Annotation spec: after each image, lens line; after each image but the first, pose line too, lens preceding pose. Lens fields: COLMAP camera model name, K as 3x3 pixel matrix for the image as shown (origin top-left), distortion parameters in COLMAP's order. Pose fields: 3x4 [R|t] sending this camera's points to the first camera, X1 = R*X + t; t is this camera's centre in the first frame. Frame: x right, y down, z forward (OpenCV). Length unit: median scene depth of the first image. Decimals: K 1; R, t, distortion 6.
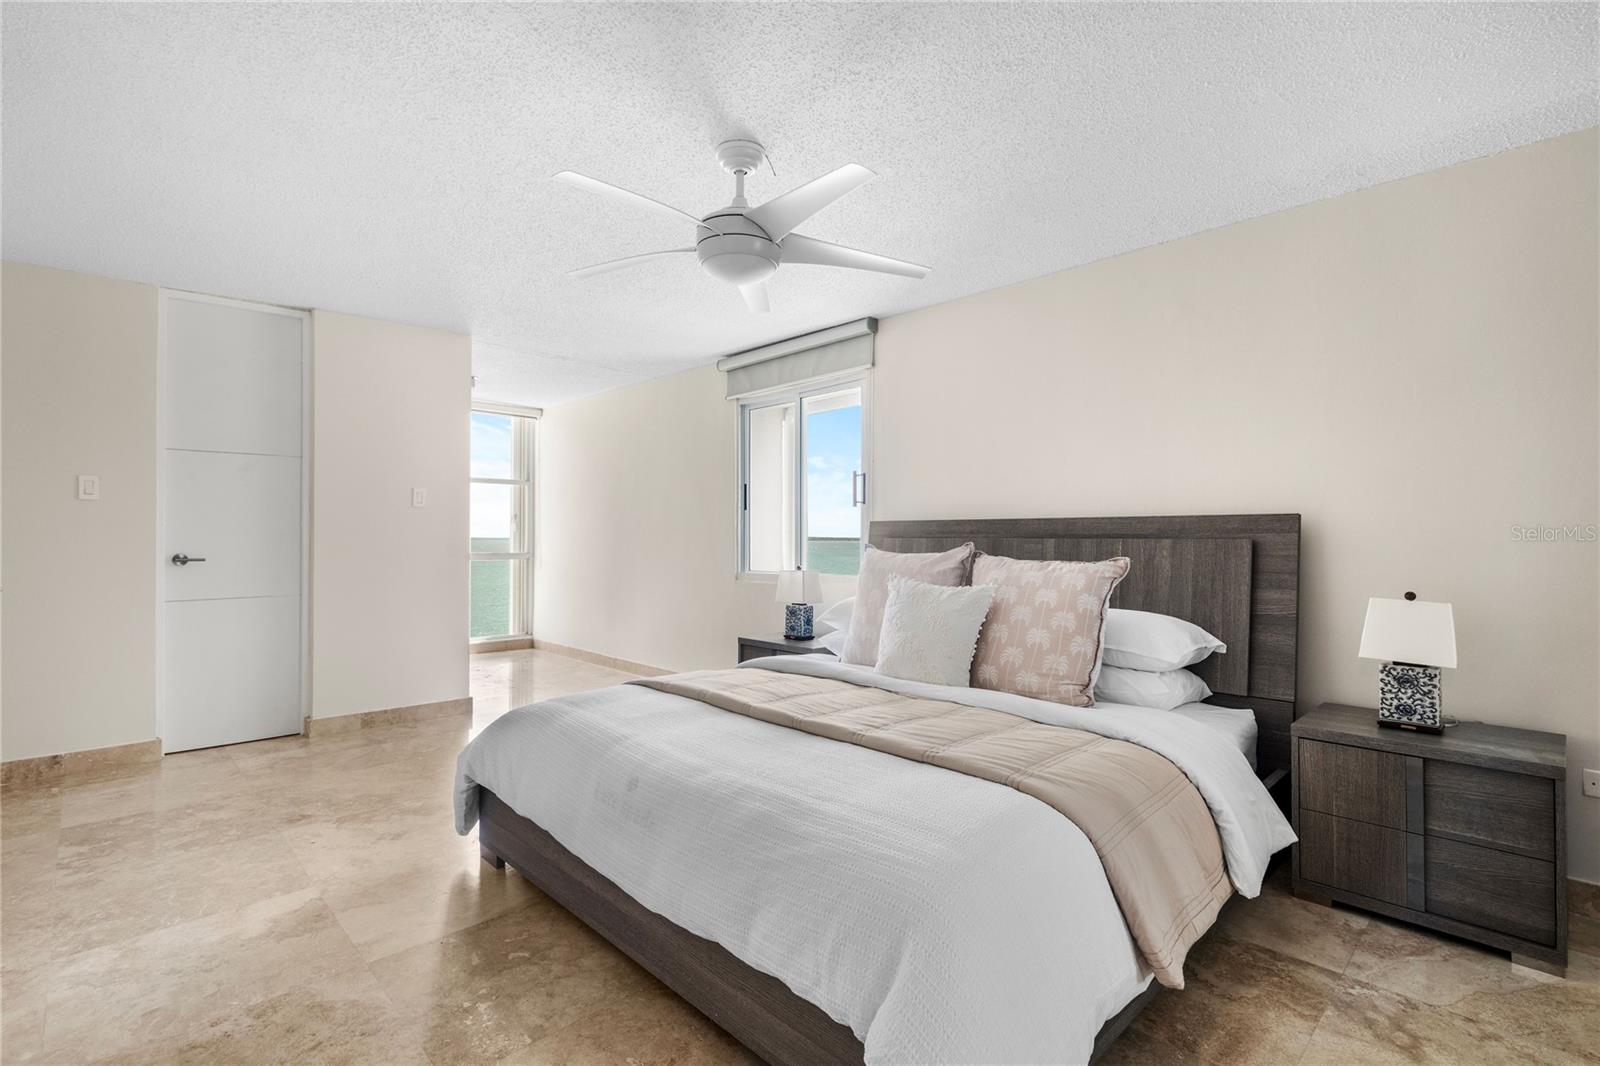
lens RADIAL K [[750.1, 0, 800.0], [0, 750.1, 533.0], [0, 0, 1]] dist [-0.001033, 0.001636]
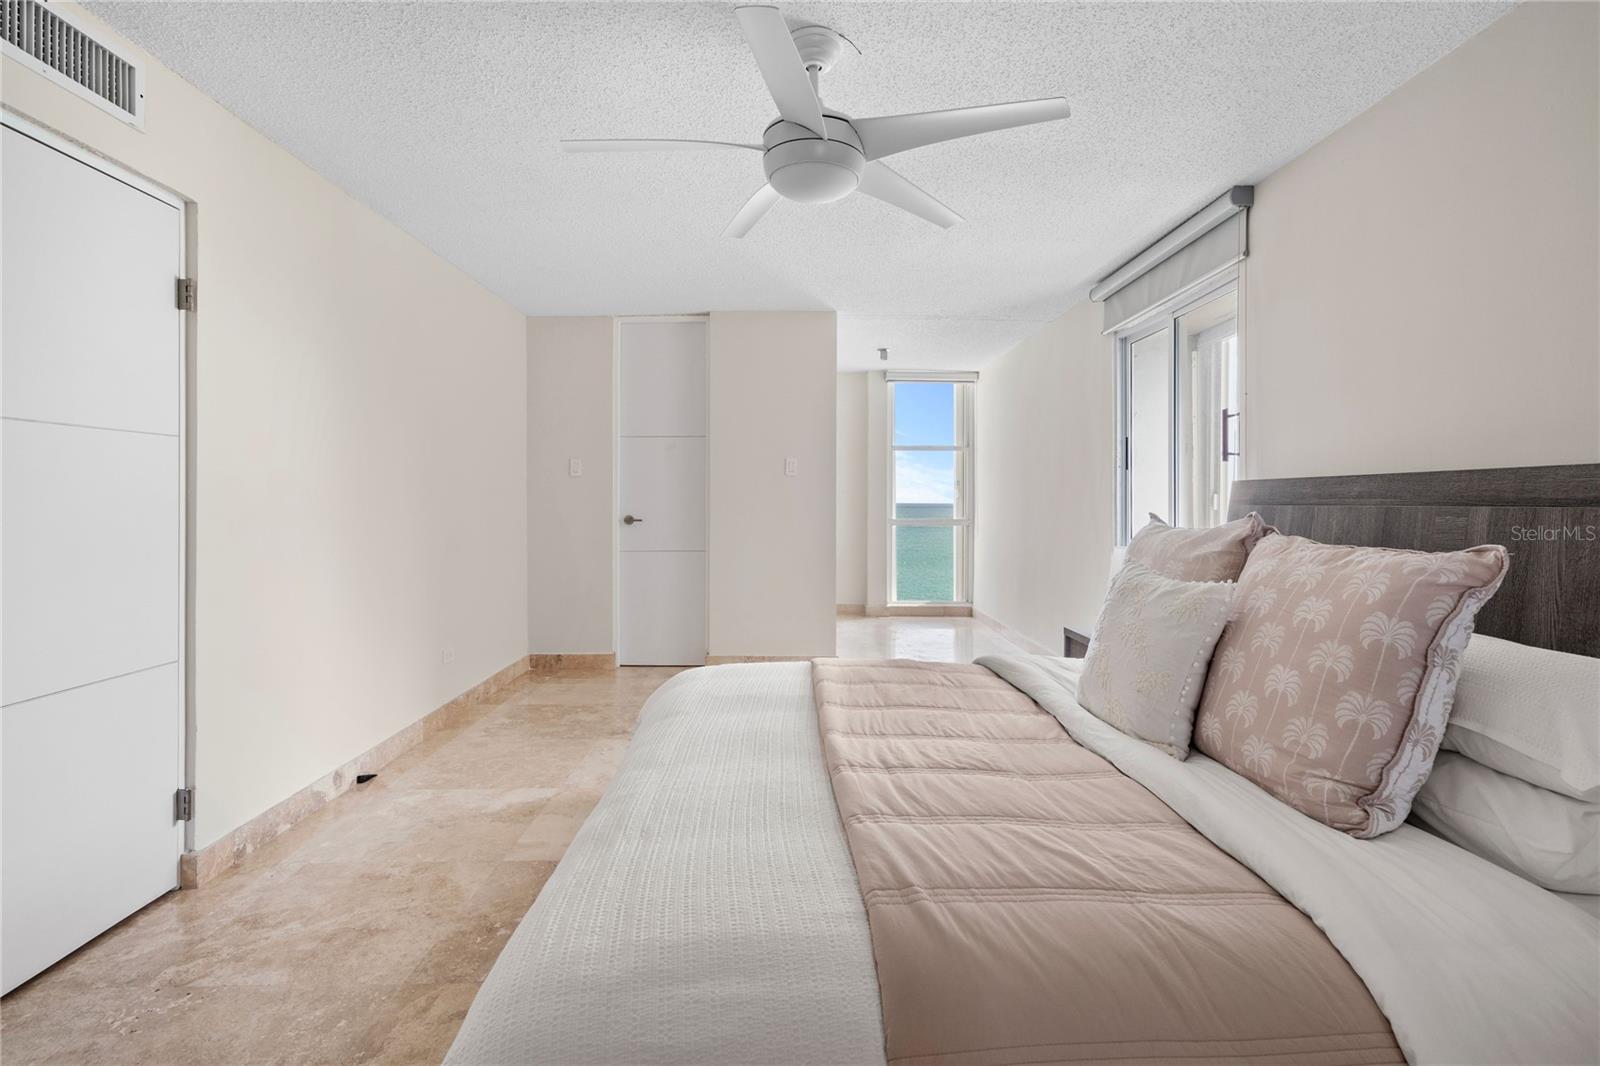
lens RADIAL K [[758.4, 0, 794.7], [0, 758.4, 498.4], [0, 0, 1]] dist [-0.001752, 0.000566]
pose [[0.725682, -0.003245, -0.688023, 0.412126], [0.002026, 0.999995, -0.002579, 0.002294], [0.688027, 0.000478, 0.725685, 0.313600]]
